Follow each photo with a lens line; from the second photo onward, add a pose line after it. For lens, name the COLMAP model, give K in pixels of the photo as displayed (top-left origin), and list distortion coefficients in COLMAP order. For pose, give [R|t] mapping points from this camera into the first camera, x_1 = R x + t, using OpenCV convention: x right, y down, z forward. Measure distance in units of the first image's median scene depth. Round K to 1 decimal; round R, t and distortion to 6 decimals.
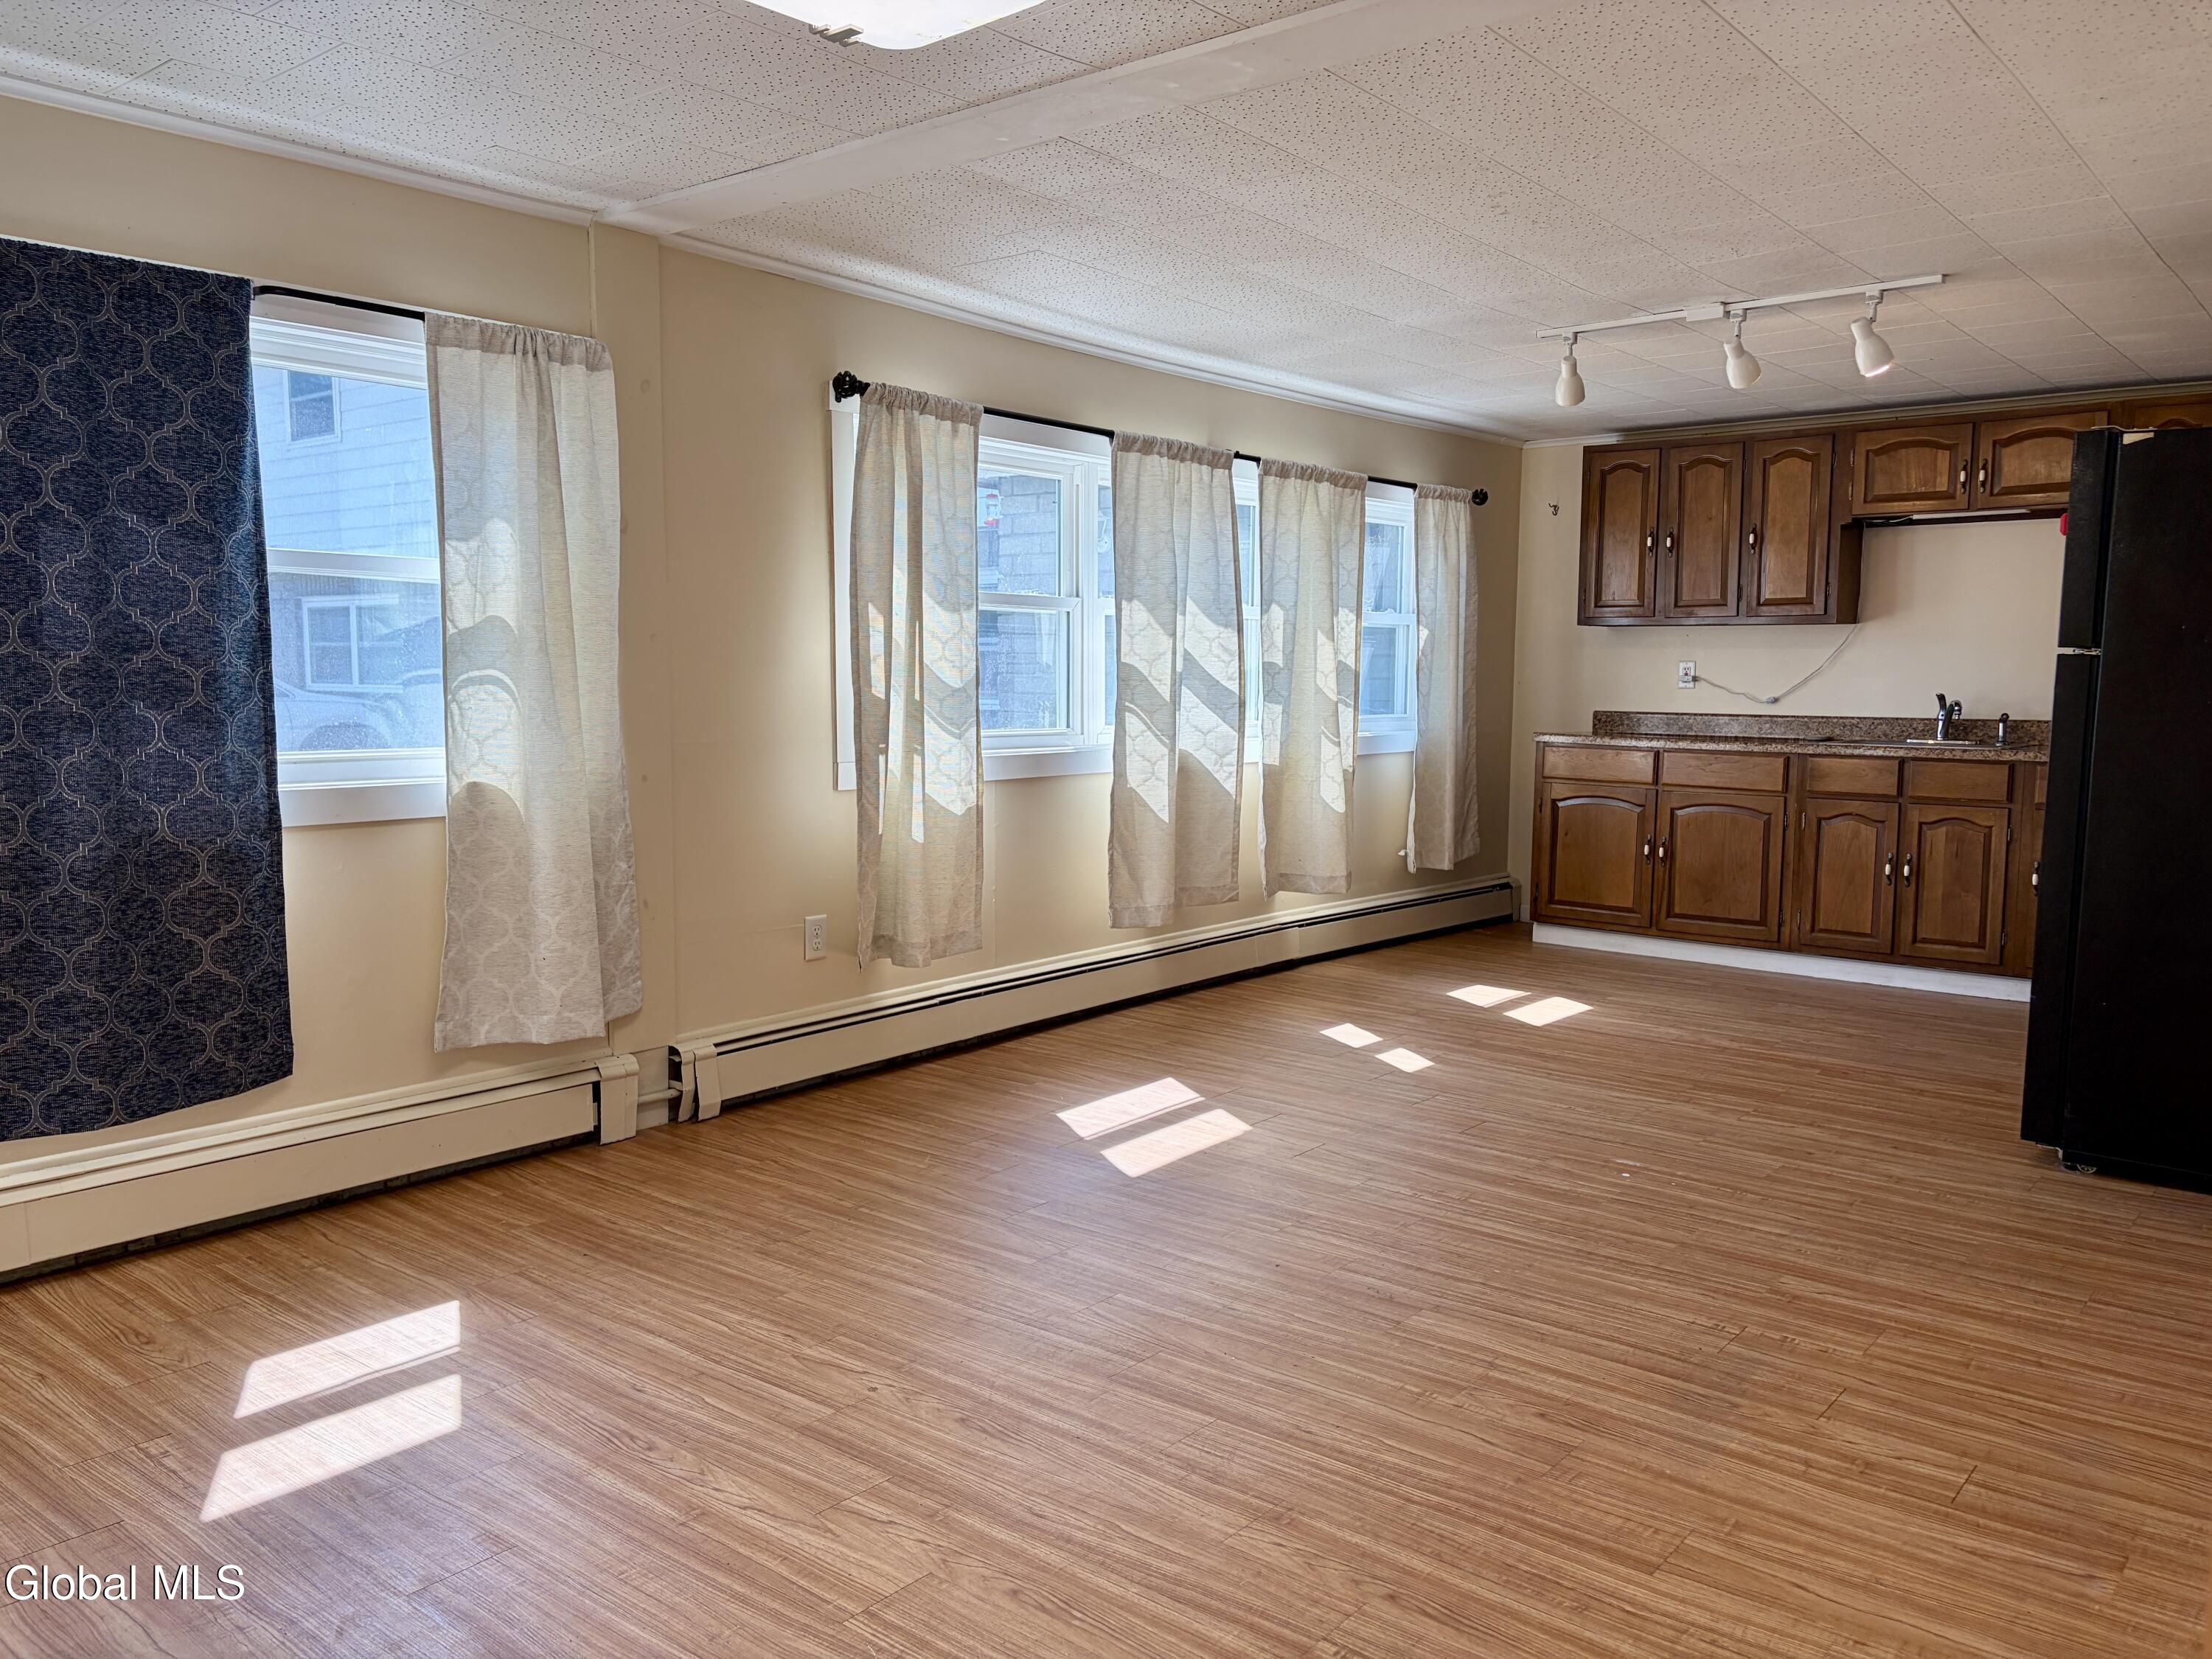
lens RADIAL K [[1665.7, 0, 1102.3], [0, 1665.7, 824.1], [0, 0, 1]] dist [0.039277, -0.034975]
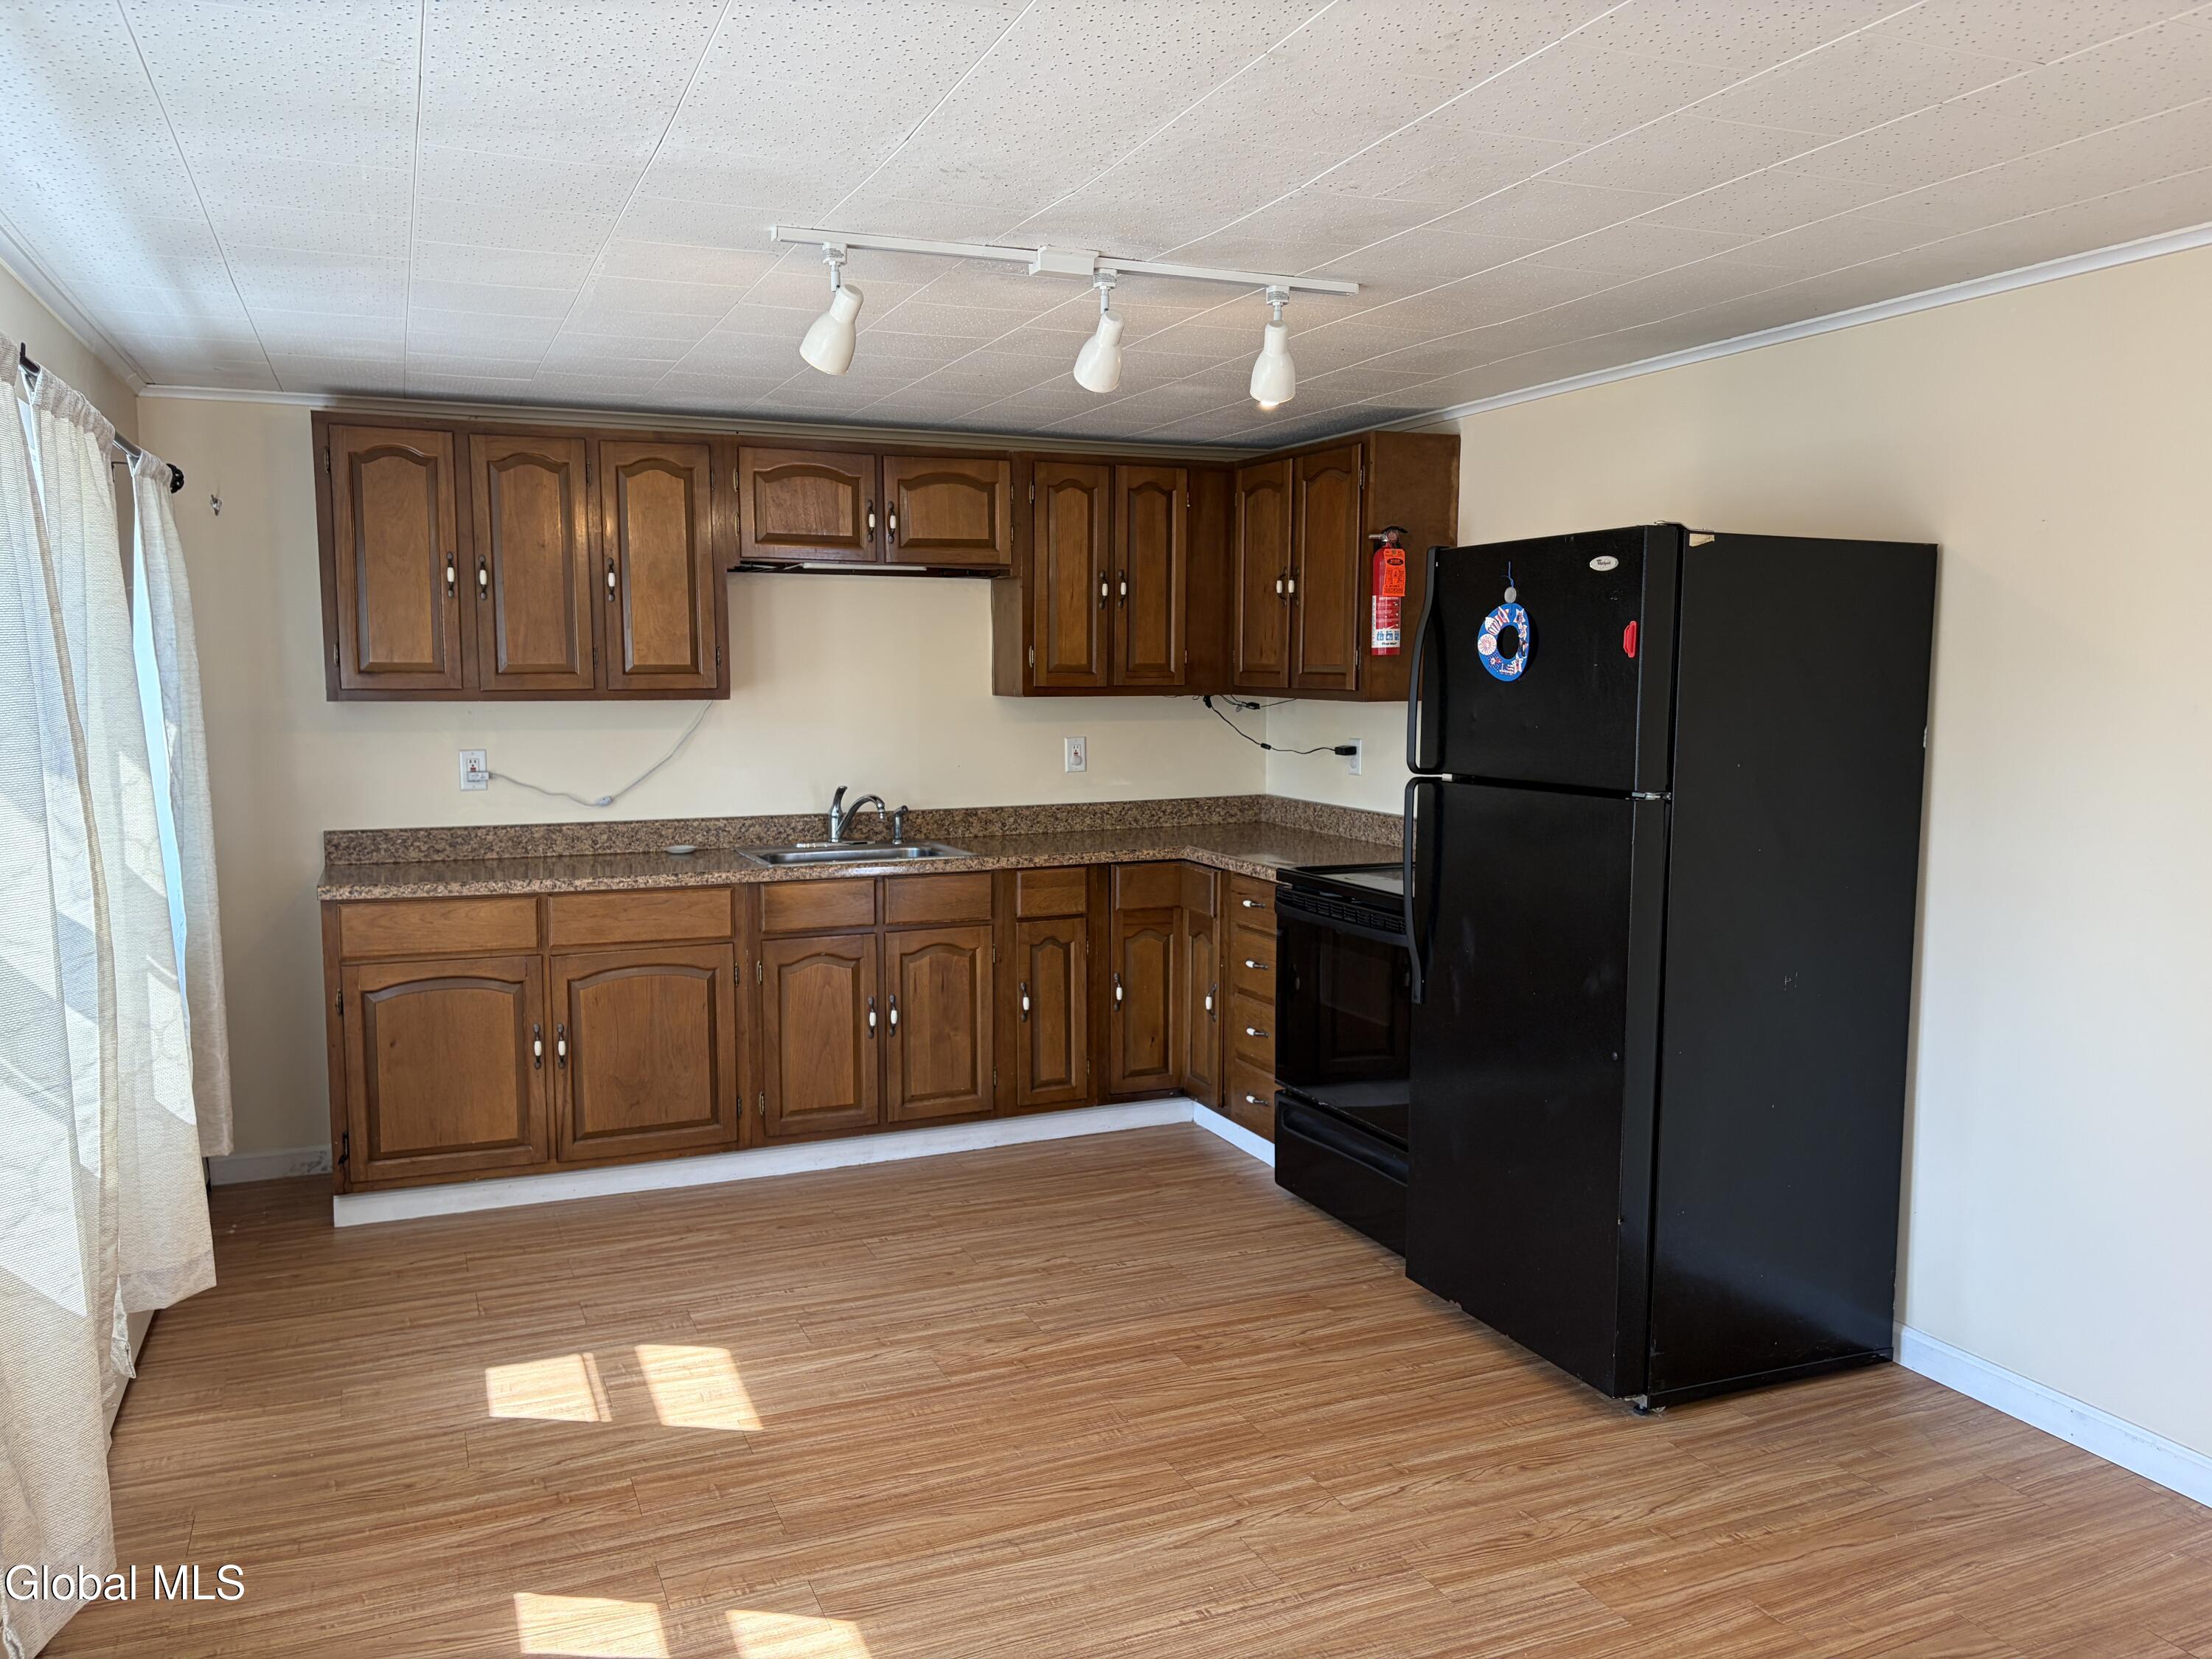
lens RADIAL K [[1665.7, 0, 1108.7], [0, 1665.7, 825.9], [0, 0, 1]] dist [0.039277, -0.034975]
pose [[0.457506, -0.094032, 0.884221, -0.241538], [0.087067, 0.994352, 0.060694, -0.151500], [-0.884934, 0.049219, 0.463109, 0.815082]]
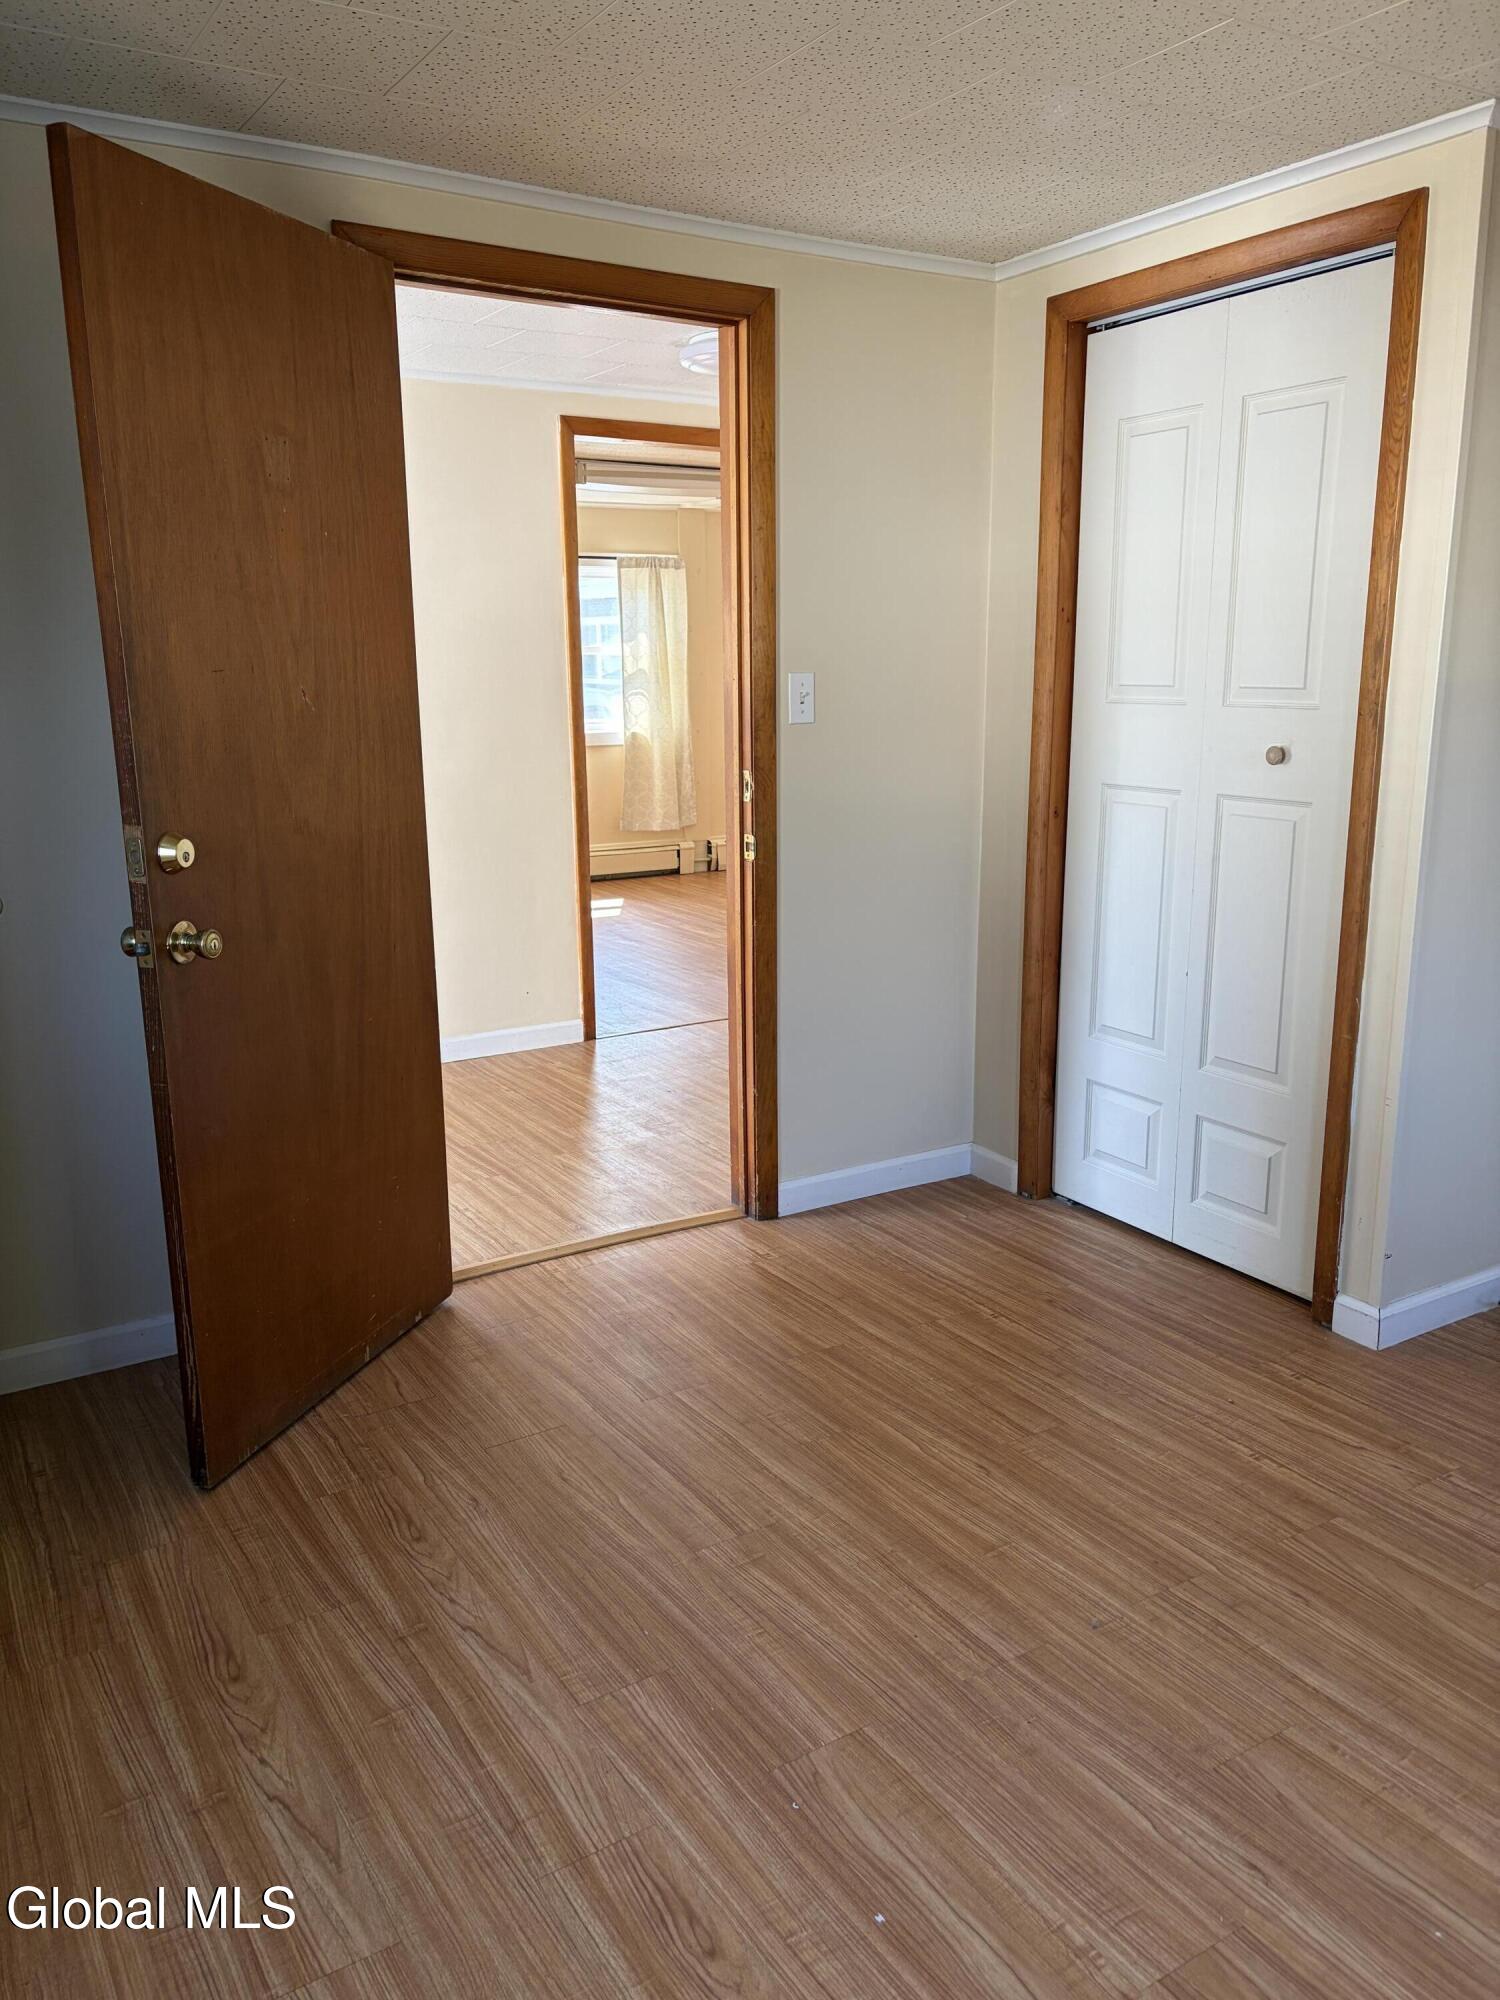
lens RADIAL K [[1506.0, 0, 752.5], [0, 1506.0, 996.0], [0, 0, 1]] dist [0.039277, -0.034975]
pose [[0.957797, 0.050107, -0.283045, 0.468362], [-0.009811, 0.989814, 0.142025, 0.044257], [0.287278, -0.133255, 0.948533, -1.182348]]
